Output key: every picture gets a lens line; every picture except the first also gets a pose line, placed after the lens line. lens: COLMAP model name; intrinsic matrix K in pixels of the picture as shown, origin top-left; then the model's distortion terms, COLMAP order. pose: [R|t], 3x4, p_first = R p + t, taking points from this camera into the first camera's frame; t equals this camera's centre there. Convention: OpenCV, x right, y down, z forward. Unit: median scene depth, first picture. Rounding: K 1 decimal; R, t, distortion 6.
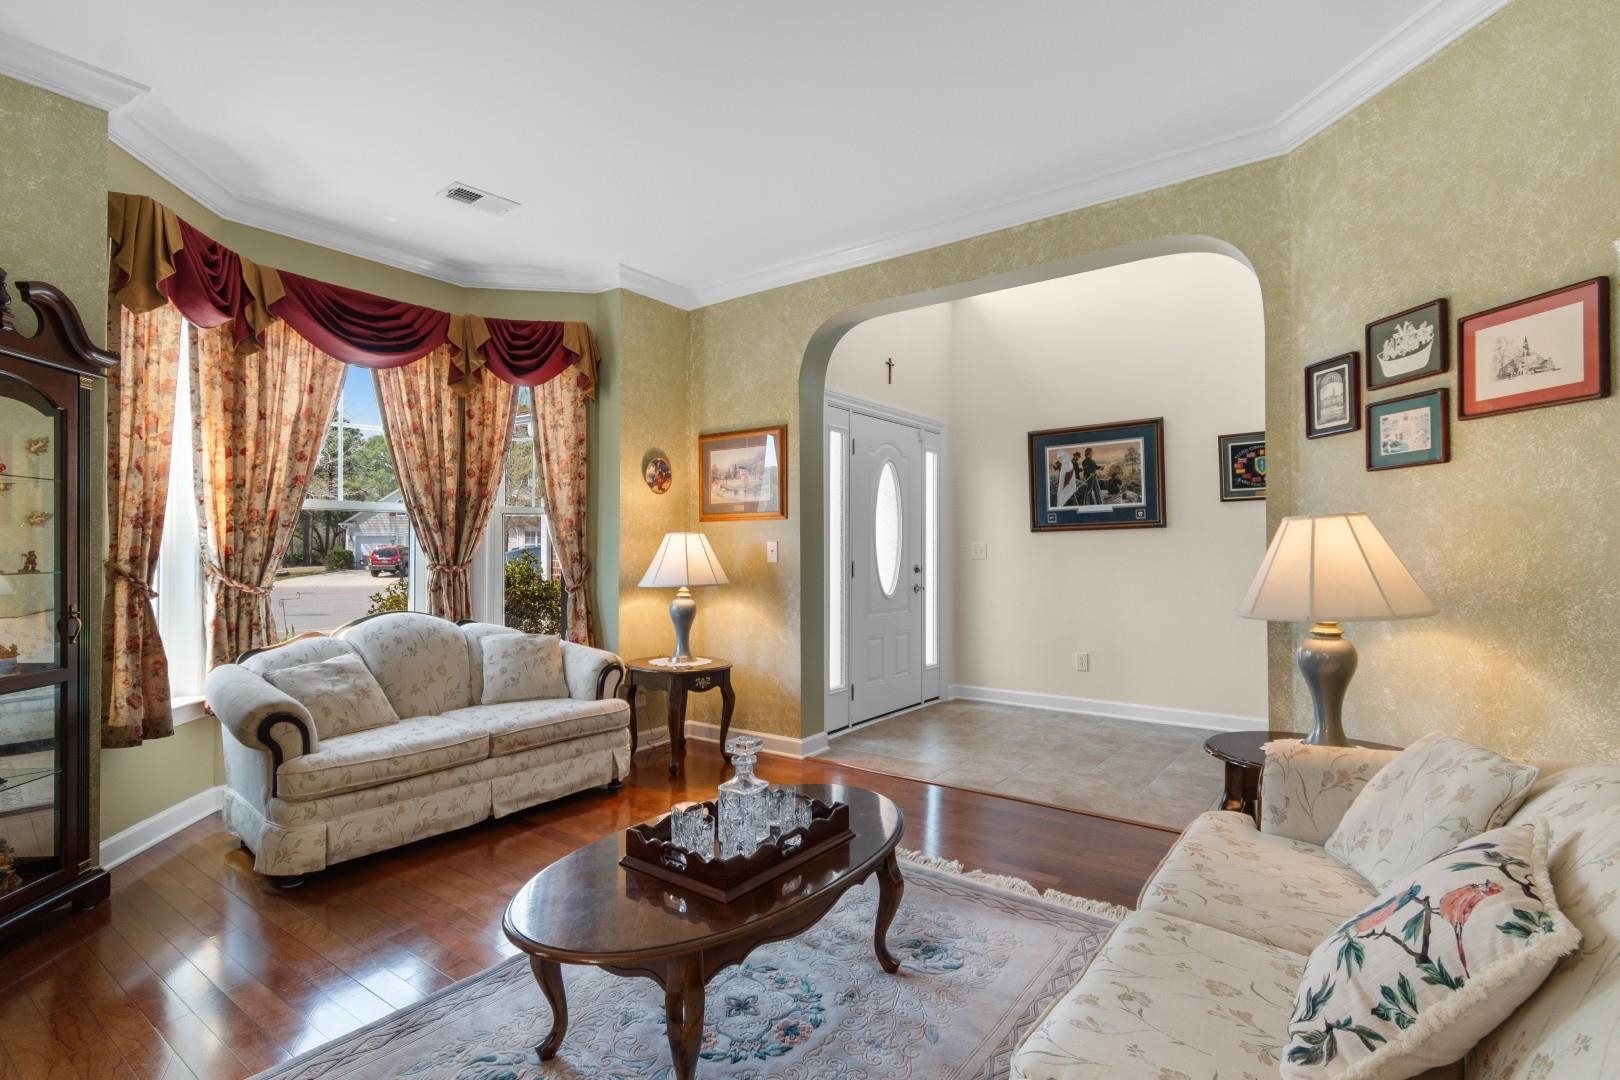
lens RADIAL K [[770.9, 0, 818.1], [0, 770.9, 539.5], [0, 0, 1]] dist [0.007856, -0.006375]
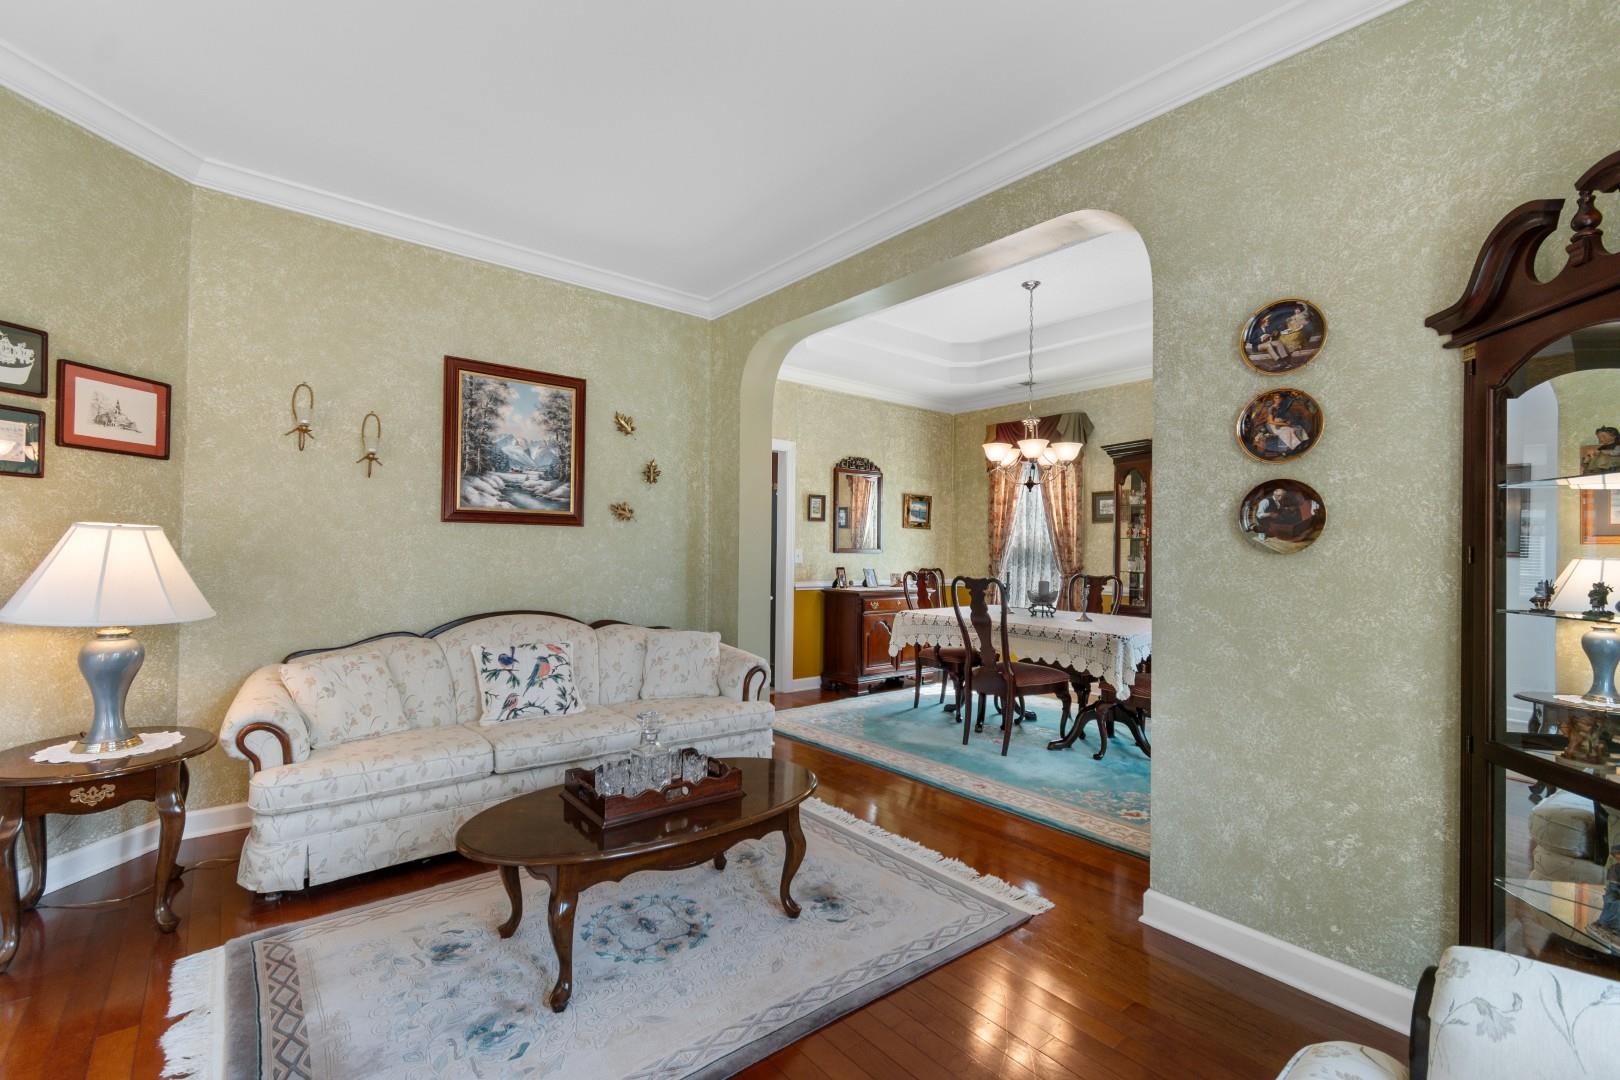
lens RADIAL K [[719.1, 0, 809.1], [0, 719.1, 545.5], [0, 0, 1]] dist [-0.001976, 0.000737]
pose [[-0.968094, -0.008056, 0.250458, -0.555258], [-0.013201, 0.999735, -0.018868, 0.003450], [-0.250240, -0.021572, -0.967943, 1.802672]]
